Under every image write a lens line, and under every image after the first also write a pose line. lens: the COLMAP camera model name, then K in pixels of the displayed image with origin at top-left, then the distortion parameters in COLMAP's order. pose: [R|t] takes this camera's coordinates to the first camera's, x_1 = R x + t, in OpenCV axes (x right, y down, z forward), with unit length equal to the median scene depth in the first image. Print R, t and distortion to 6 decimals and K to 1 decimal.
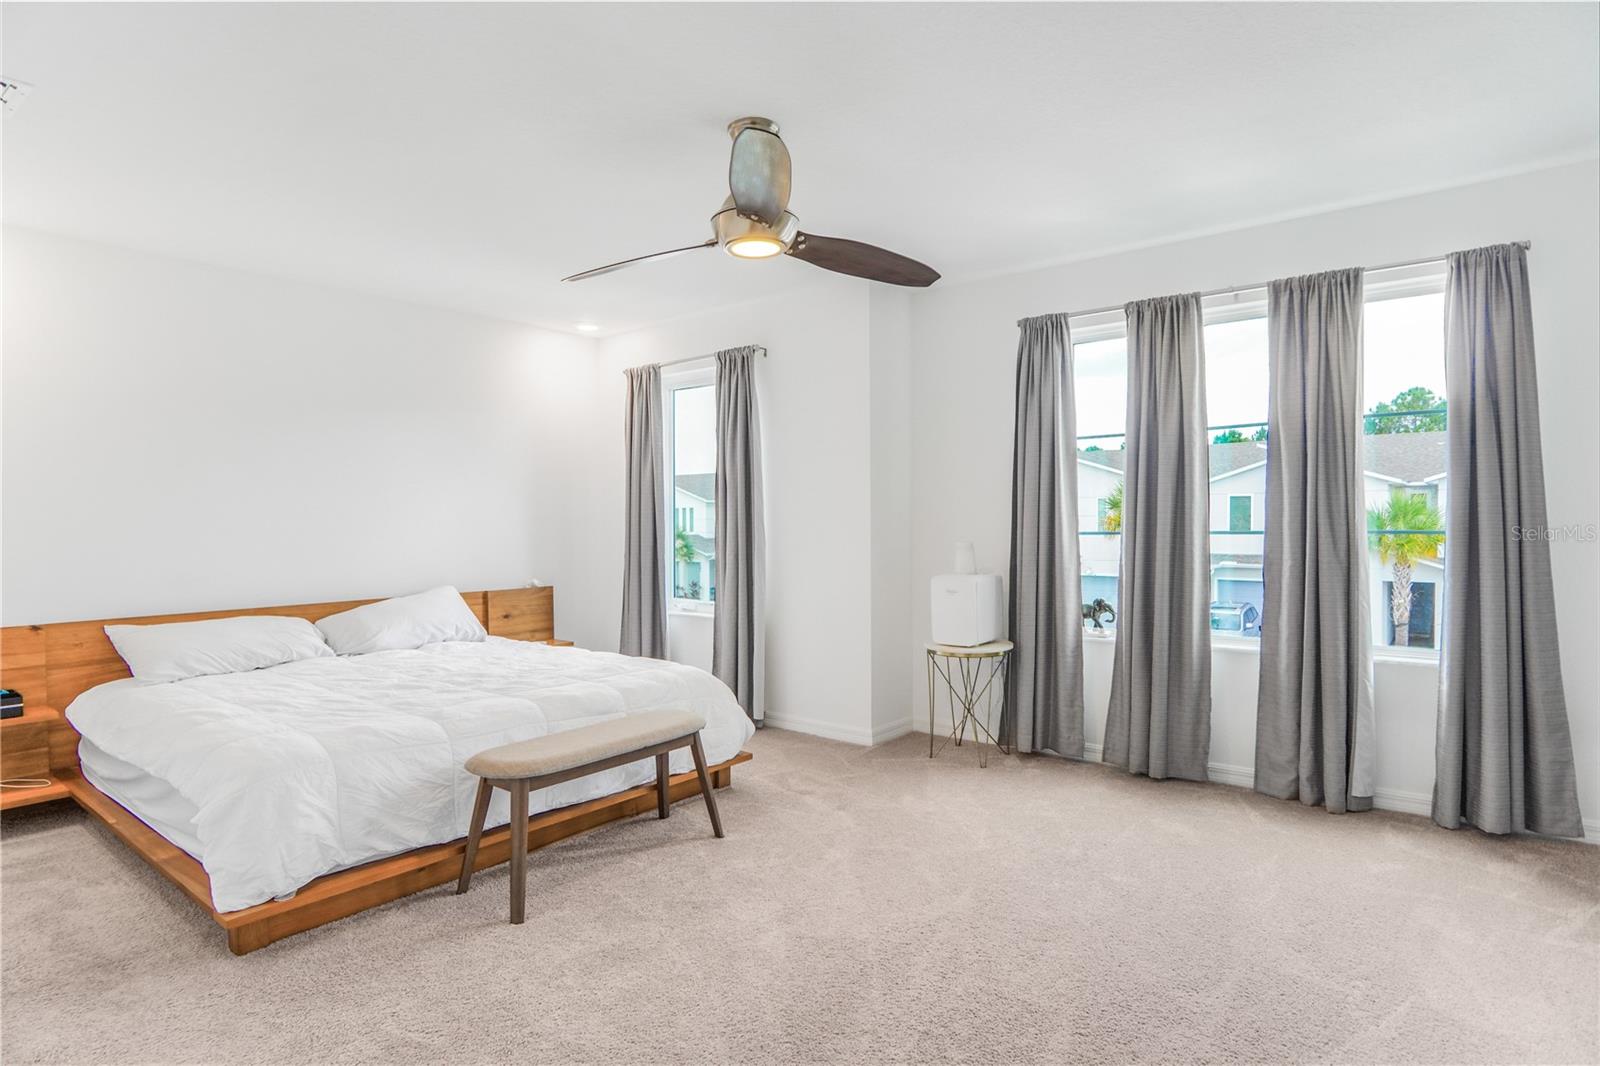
lens RADIAL K [[861.7, 0, 799.2], [0, 861.7, 537.3], [0, 0, 1]] dist [-0.035498, 0.010820]
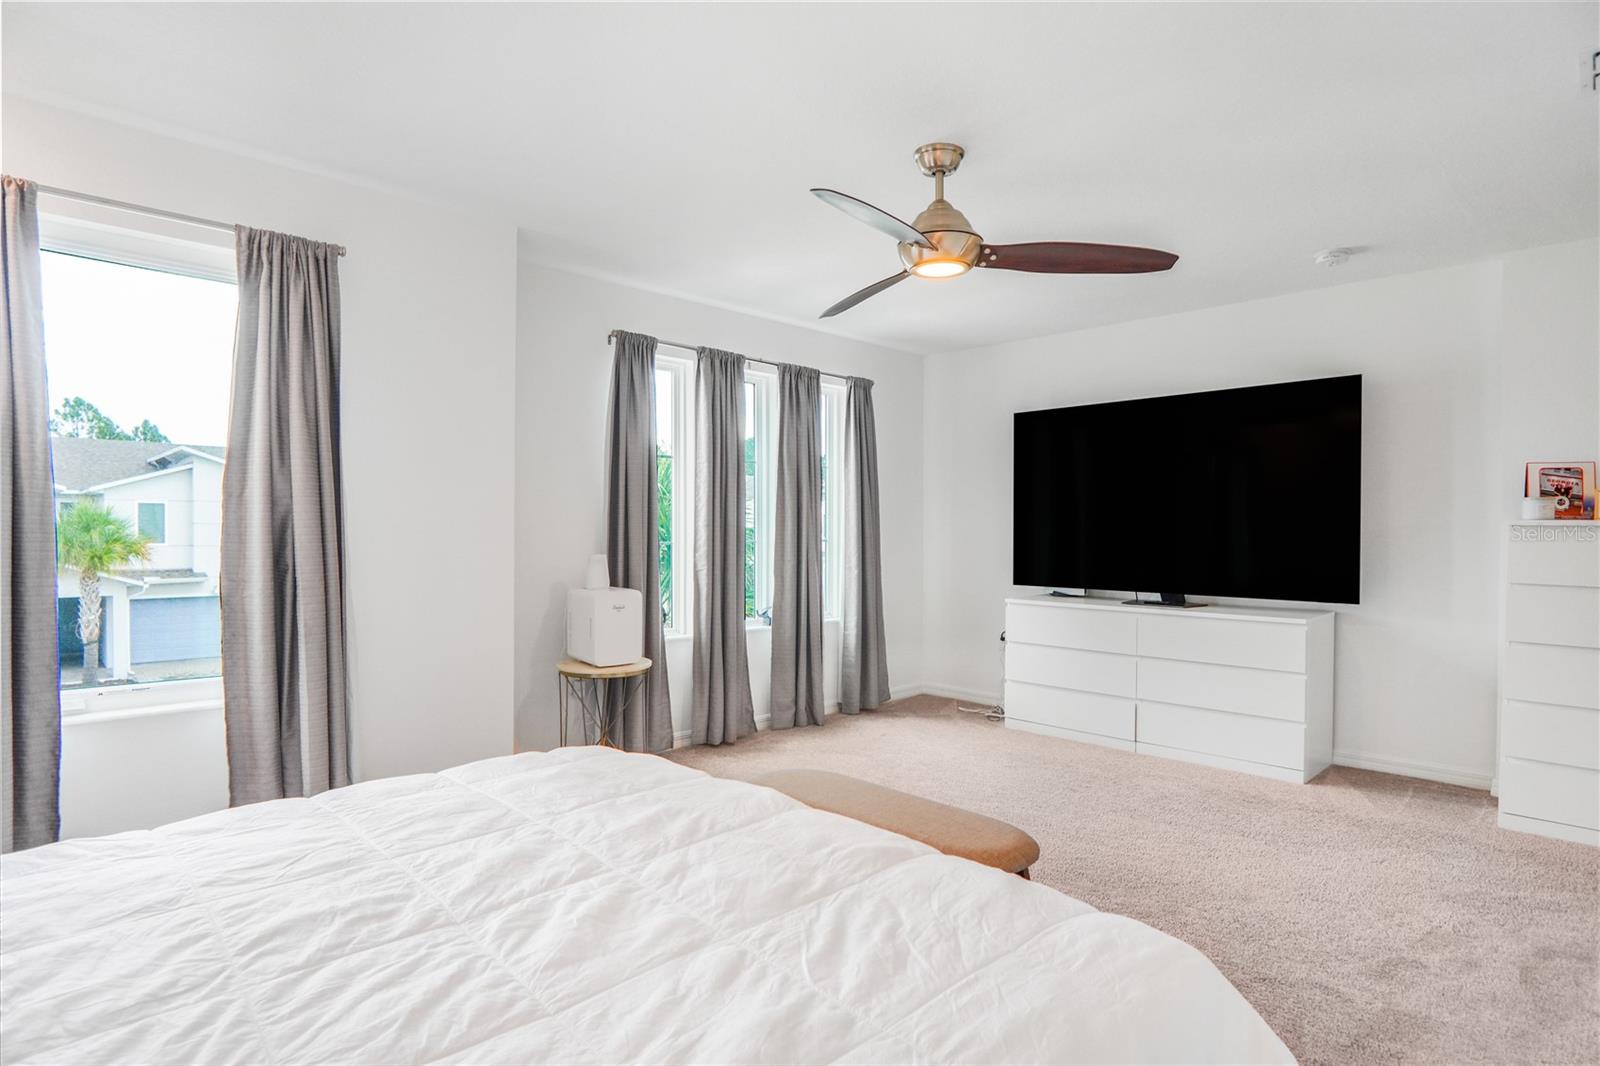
lens RADIAL K [[861.7, 0, 799.2], [0, 861.7, 537.3], [0, 0, 1]] dist [-0.035498, 0.010820]
pose [[0.108161, 0.000518, 0.994133, -0.770275], [0.012442, 0.999921, -0.001875, -0.008426], [-0.994056, 0.012572, 0.108146, 0.736291]]
